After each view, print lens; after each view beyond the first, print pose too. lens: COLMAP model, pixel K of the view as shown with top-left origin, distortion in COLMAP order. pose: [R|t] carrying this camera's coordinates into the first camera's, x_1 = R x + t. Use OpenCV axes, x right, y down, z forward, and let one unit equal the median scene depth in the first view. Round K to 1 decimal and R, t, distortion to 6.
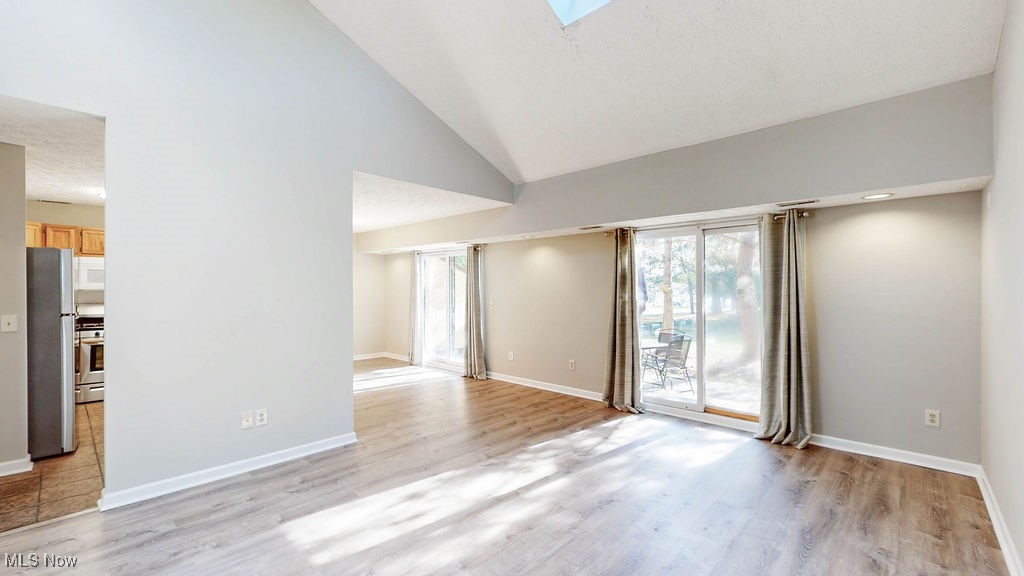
lens RADIAL K [[426.6, 0, 512.6], [0, 426.6, 289.1], [0, 0, 1]] dist [0.000512, -0.000005]
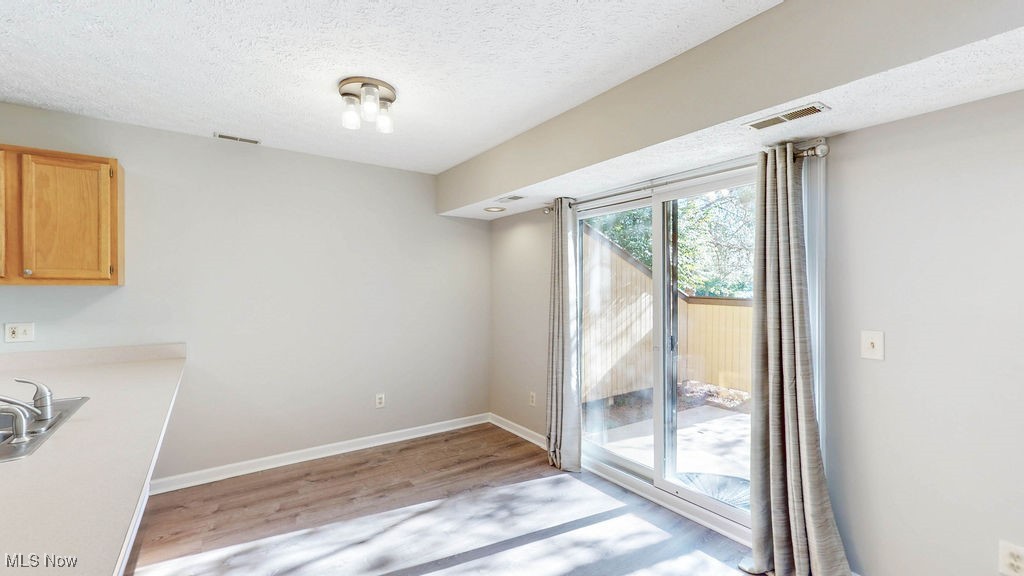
lens RADIAL K [[426.6, 0, 512.6], [0, 426.6, 289.1], [0, 0, 1]] dist [0.000512, -0.000005]
pose [[0.979712, -0.001478, -0.200404, -0.402919], [0.001398, 0.999999, -0.000537, 0.000170], [0.200404, 0.000246, 0.979713, 1.194391]]
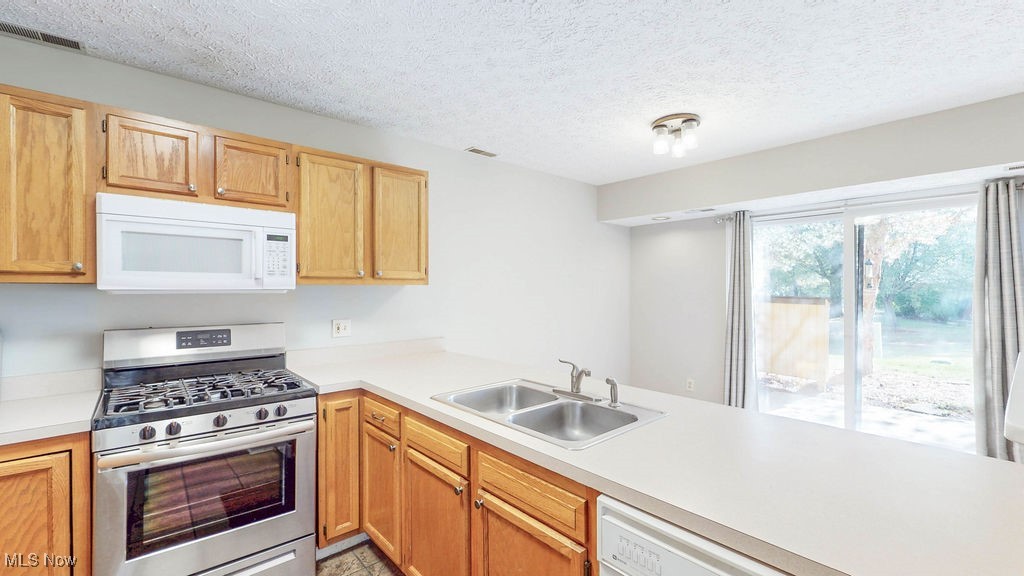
lens RADIAL K [[426.6, 0, 512.6], [0, 426.6, 289.1], [0, 0, 1]] dist [0.000512, -0.000005]
pose [[0.995278, -0.001529, -0.097049, -0.938373], [0.001499, 0.999999, -0.000377, 0.000564], [0.097050, 0.000230, 0.995280, 0.992851]]
